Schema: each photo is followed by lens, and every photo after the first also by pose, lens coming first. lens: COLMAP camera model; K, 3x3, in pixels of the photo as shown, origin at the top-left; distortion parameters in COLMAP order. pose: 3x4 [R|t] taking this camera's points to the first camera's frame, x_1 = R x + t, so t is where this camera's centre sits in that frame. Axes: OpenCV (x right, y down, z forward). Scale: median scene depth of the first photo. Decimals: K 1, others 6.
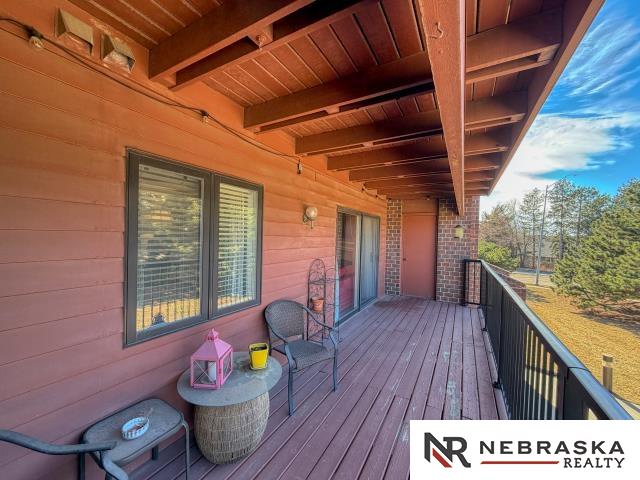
lens RADIAL K [[254.5, 0, 318.2], [0, 254.5, 240.1], [0, 0, 1]] dist [-0.000876, -0.000321]
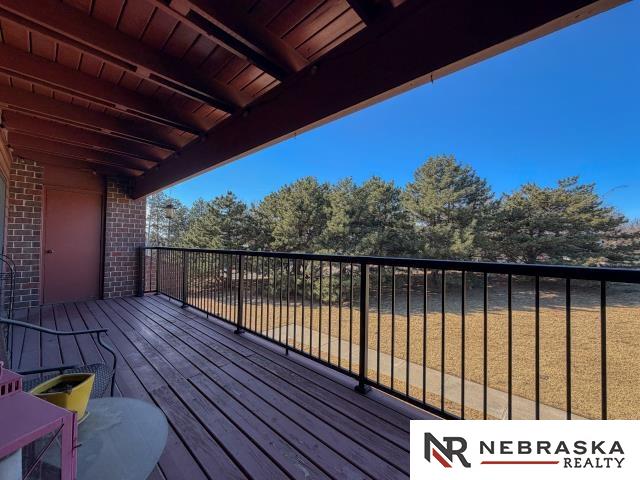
lens RADIAL K [[254.5, 0, 318.2], [0, 254.5, 240.1], [0, 0, 1]] dist [-0.000876, -0.000321]
pose [[0.225998, 0.000670, 0.974128, -0.178949], [0.004724, 0.999987, -0.001784, 0.052835], [-0.974116, 0.005005, 0.225992, 0.140349]]
